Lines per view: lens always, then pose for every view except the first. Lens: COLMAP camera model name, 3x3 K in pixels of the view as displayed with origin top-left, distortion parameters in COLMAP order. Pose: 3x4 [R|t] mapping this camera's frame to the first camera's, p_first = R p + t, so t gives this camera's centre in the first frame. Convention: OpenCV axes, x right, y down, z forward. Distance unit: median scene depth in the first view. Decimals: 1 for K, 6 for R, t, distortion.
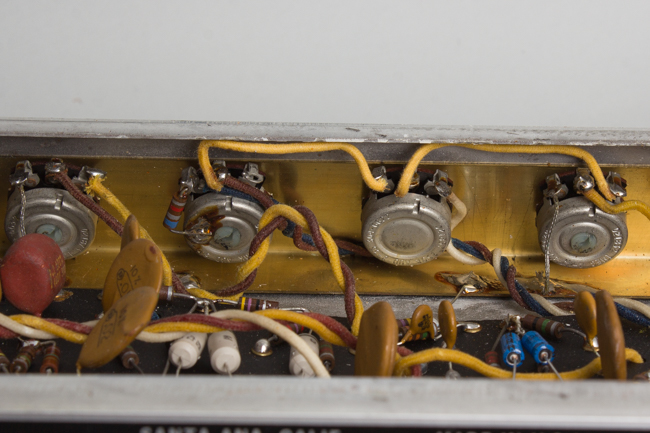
lens RADIAL K [[1658.6, 0, 325.0], [0, 1658.6, 216.4], [0, 0, 1]] dist [-0.028592, 0.000000]
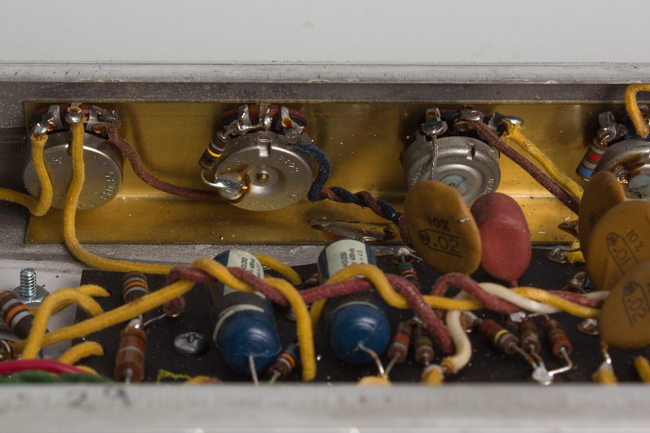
lens RADIAL K [[1546.2, 0, 325.0], [0, 1546.2, 216.7], [0, 0, 1]] dist [0.072928, 0.000000]
pose [[0.999879, -0.013251, -0.008142, -0.237059], [0.013776, 0.997571, 0.068280, -0.033018], [0.007217, -0.068384, 0.997633, 0.122415]]
